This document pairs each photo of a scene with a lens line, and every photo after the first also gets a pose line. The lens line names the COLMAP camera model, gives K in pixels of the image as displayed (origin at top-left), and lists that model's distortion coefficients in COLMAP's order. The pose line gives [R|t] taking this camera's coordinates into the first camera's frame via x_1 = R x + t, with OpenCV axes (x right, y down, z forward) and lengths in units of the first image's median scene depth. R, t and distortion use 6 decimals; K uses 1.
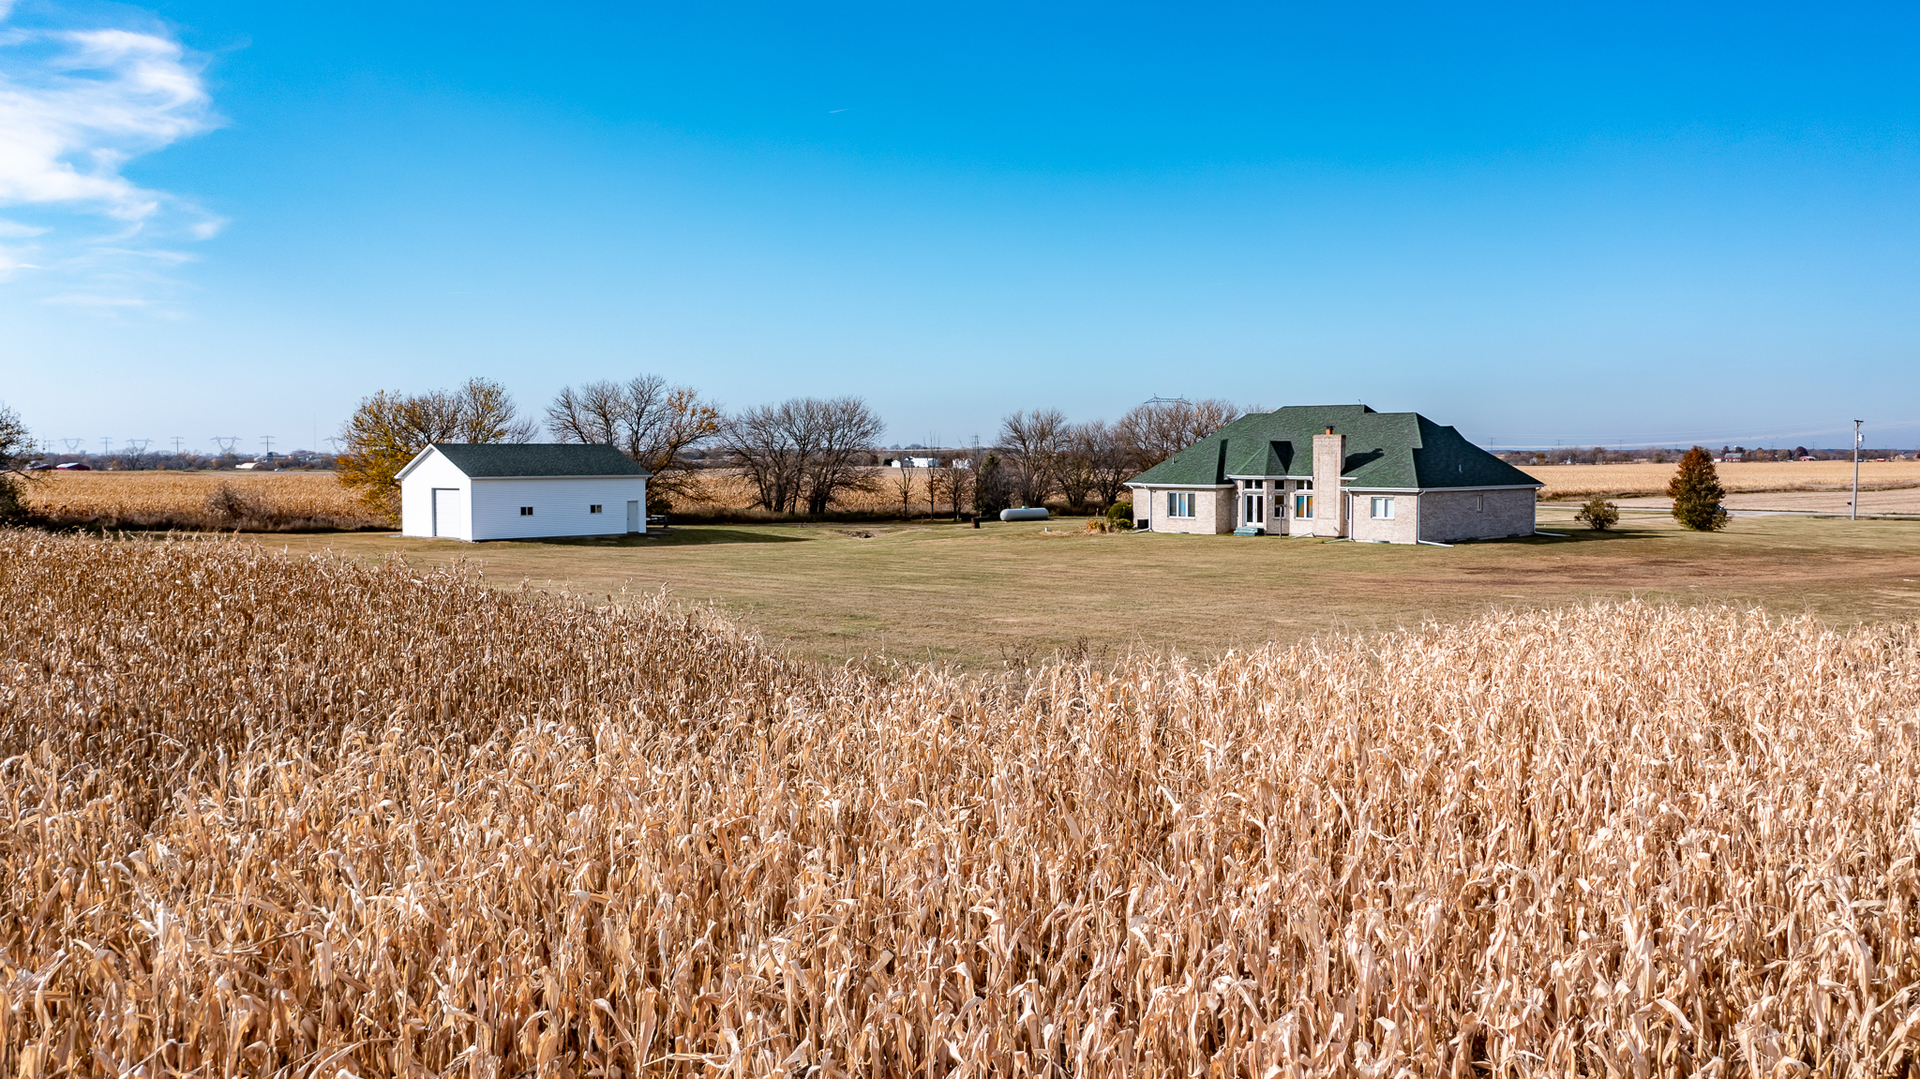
lens RADIAL K [[1526.6, 0, 960.0], [0, 1526.6, 539.5], [0, 0, 1]] dist [0.023318, 0.020079]
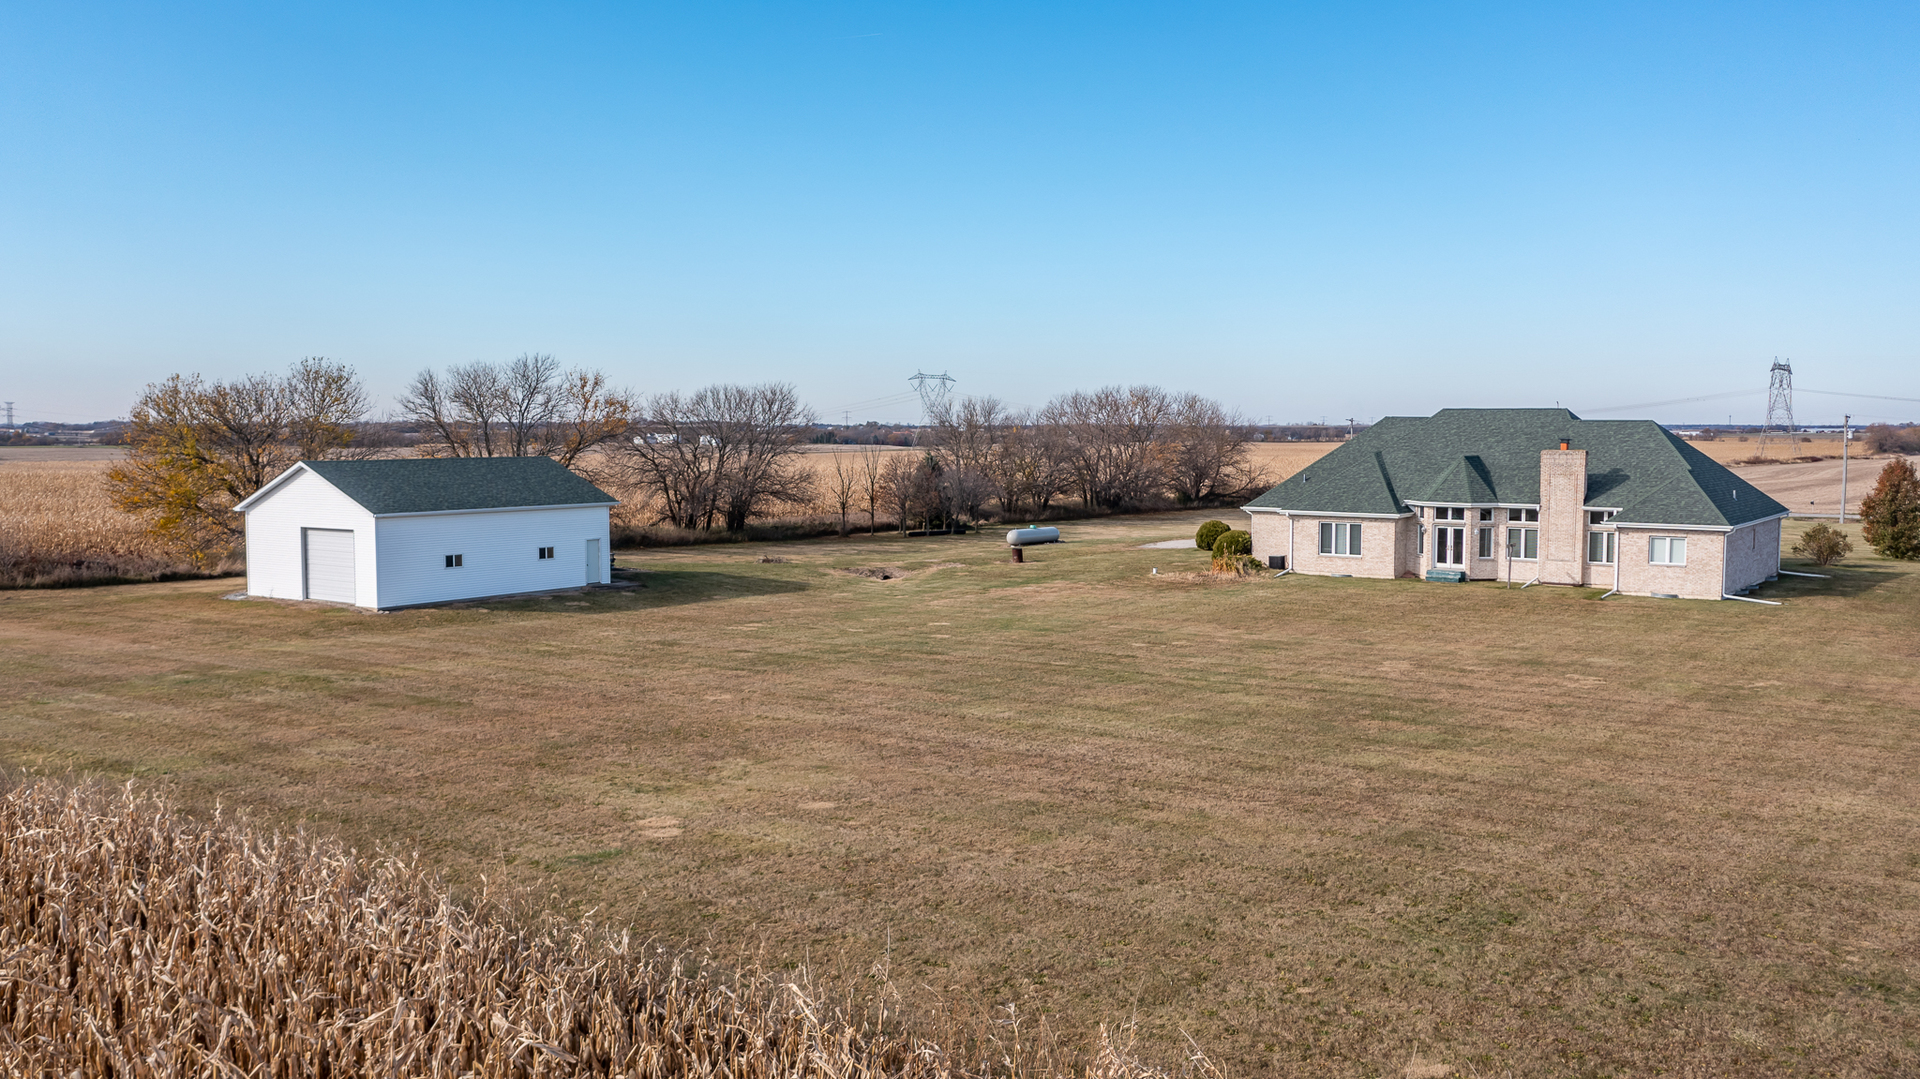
lens RADIAL K [[1526.6, 0, 960.0], [0, 1526.6, 539.5], [0, 0, 1]] dist [0.023318, 0.020079]
pose [[0.983907, -0.009929, 0.178407, -0.180481], [0.006840, 0.999816, 0.017924, -0.037863], [-0.178552, -0.016416, 0.983794, 0.289024]]
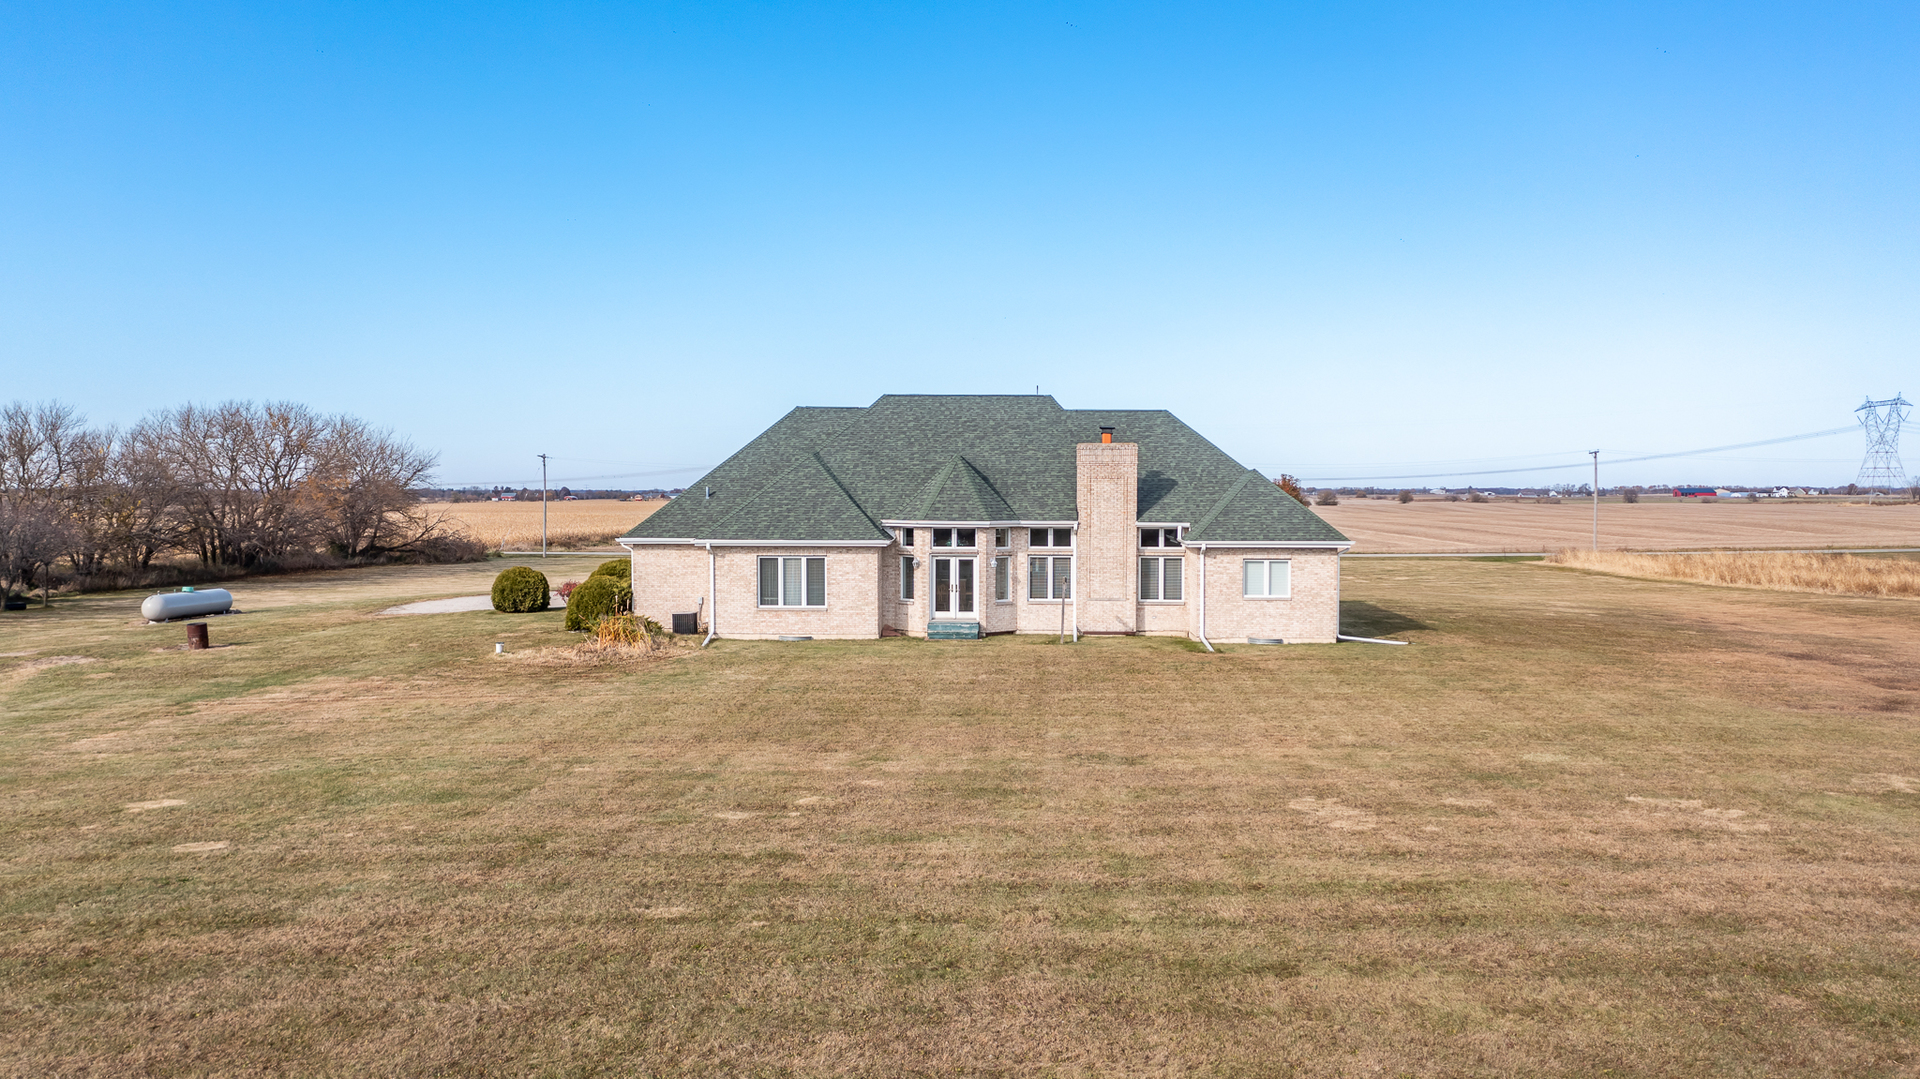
lens RADIAL K [[1526.6, 0, 960.0], [0, 1526.6, 539.5], [0, 0, 1]] dist [0.023318, 0.020079]
pose [[0.718095, -0.018937, 0.695687, -0.160151], [0.037084, 0.999251, -0.011079, -0.029192], [-0.694956, 0.033755, 0.718259, 0.619778]]
